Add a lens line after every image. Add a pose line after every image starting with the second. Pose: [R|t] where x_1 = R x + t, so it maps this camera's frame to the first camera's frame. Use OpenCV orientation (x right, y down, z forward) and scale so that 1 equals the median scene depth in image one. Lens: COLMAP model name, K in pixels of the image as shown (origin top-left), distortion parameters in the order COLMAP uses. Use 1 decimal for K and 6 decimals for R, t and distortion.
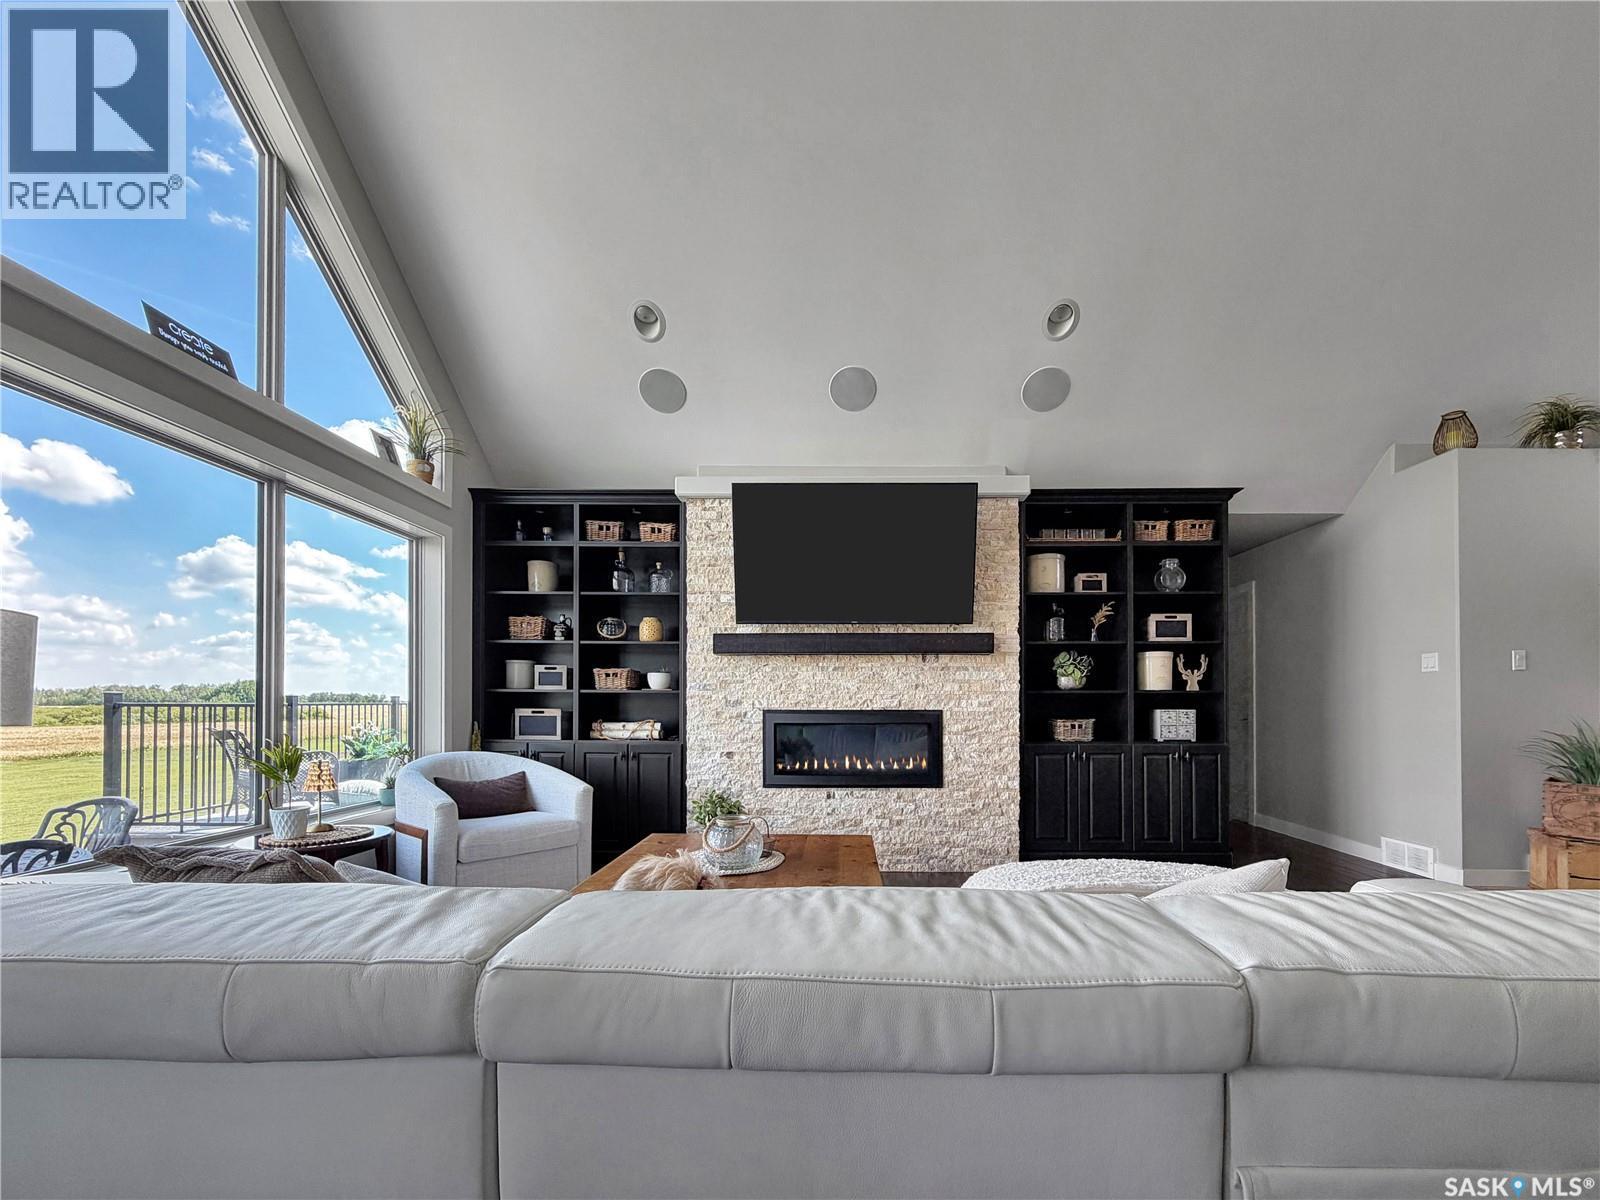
lens RADIAL K [[668.0, 0, 816.9], [0, 668.0, 695.8], [0, 0, 1]] dist [0.000024, 0.000139]
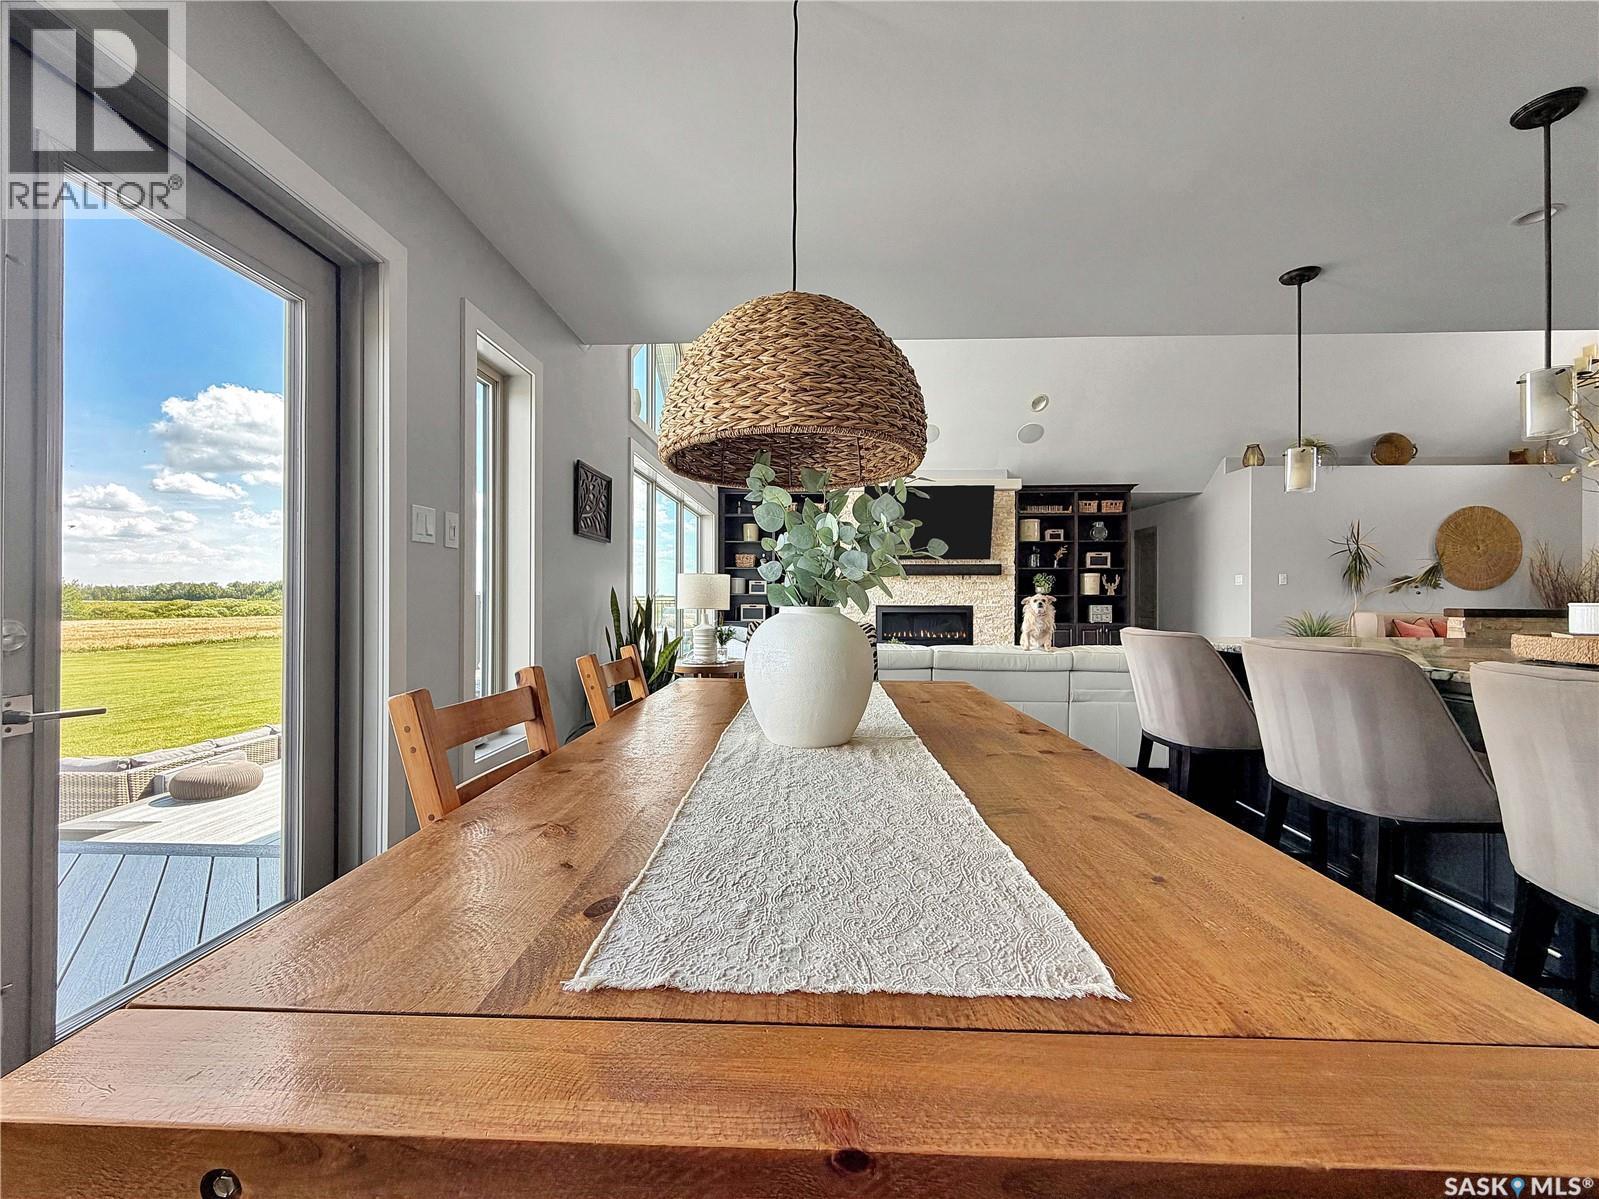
lens RADIAL K [[619.5, 0, 793.8], [0, 619.5, 601.1], [0, 0, 1]] dist [0.000395, -0.000244]
pose [[0.999788, 0.001466, -0.020523, -0.266641], [-0.001184, 0.999904, 0.013780, -0.013497], [0.020541, -0.013753, 0.999694, -0.709523]]
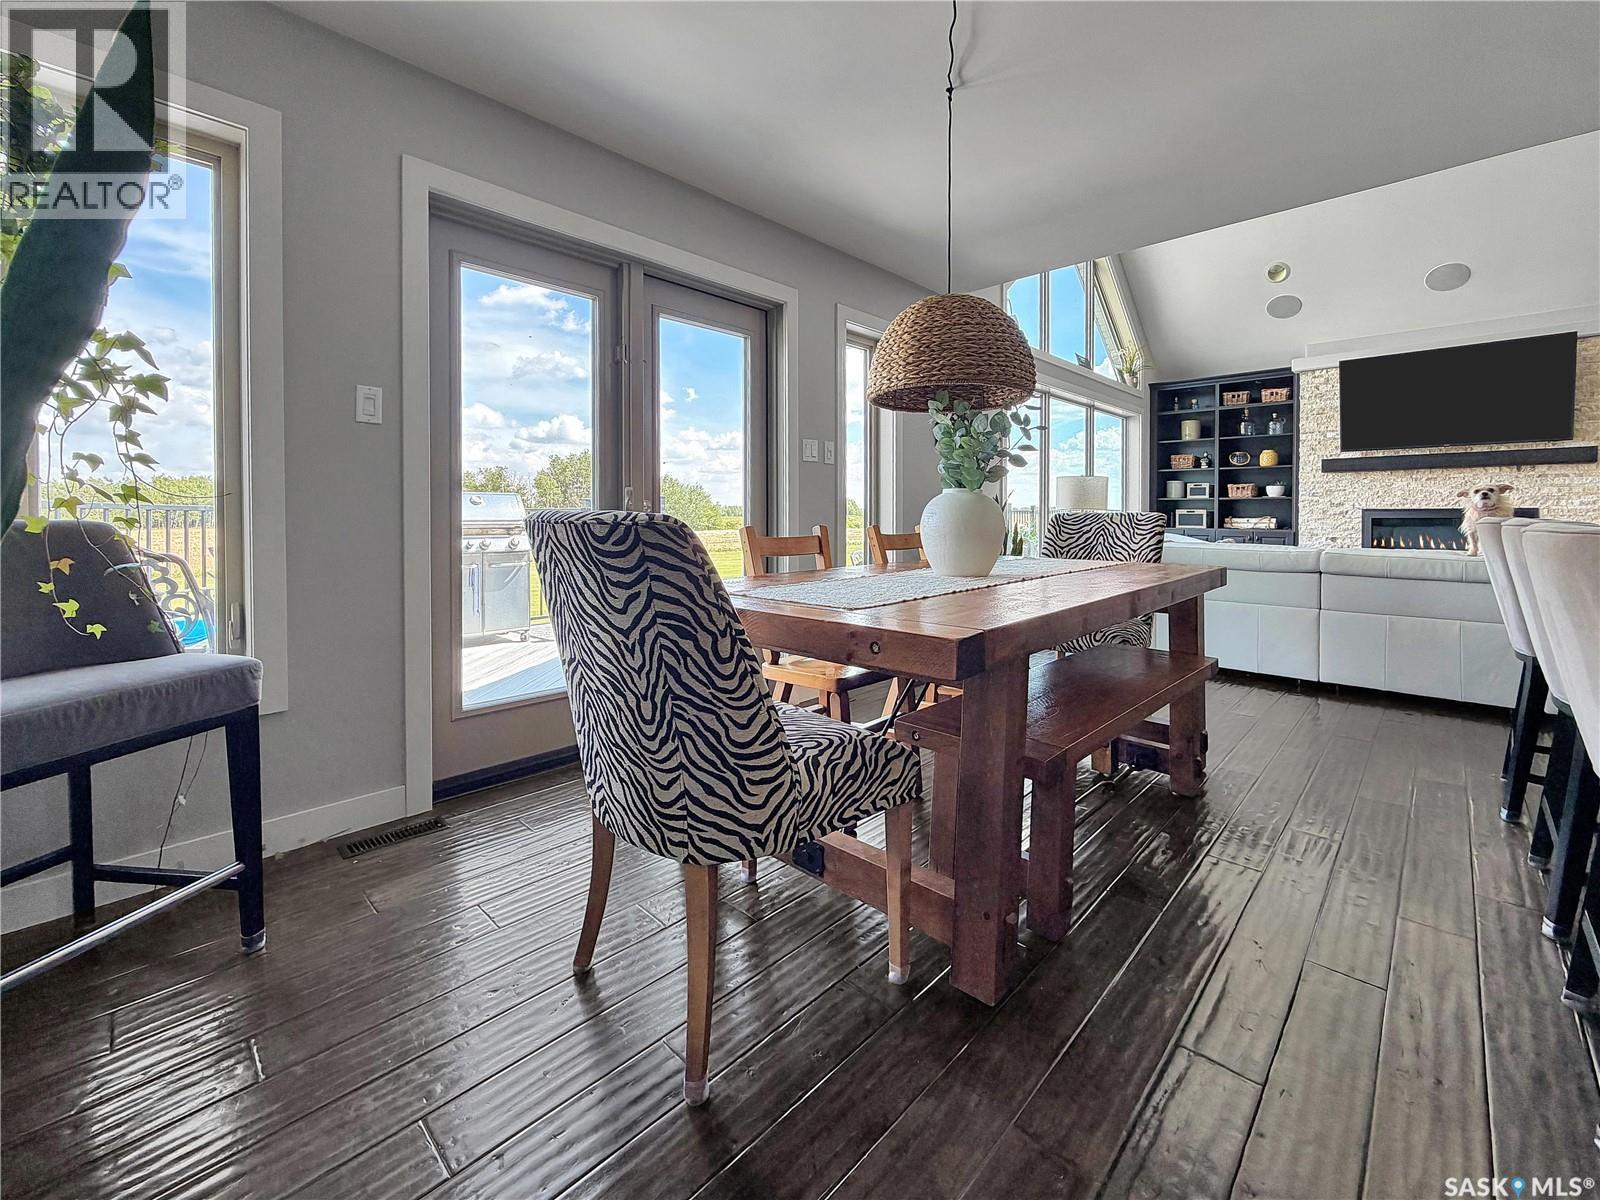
lens RADIAL K [[668.0, 0, 830.4], [0, 668.0, 525.9], [0, 0, 1]] dist [0.000024, 0.000139]
pose [[0.756219, 0.008341, -0.654266, -0.003470], [0.010833, 0.999622, 0.025265, 0.008107], [0.654229, -0.026194, 0.755842, -0.857452]]
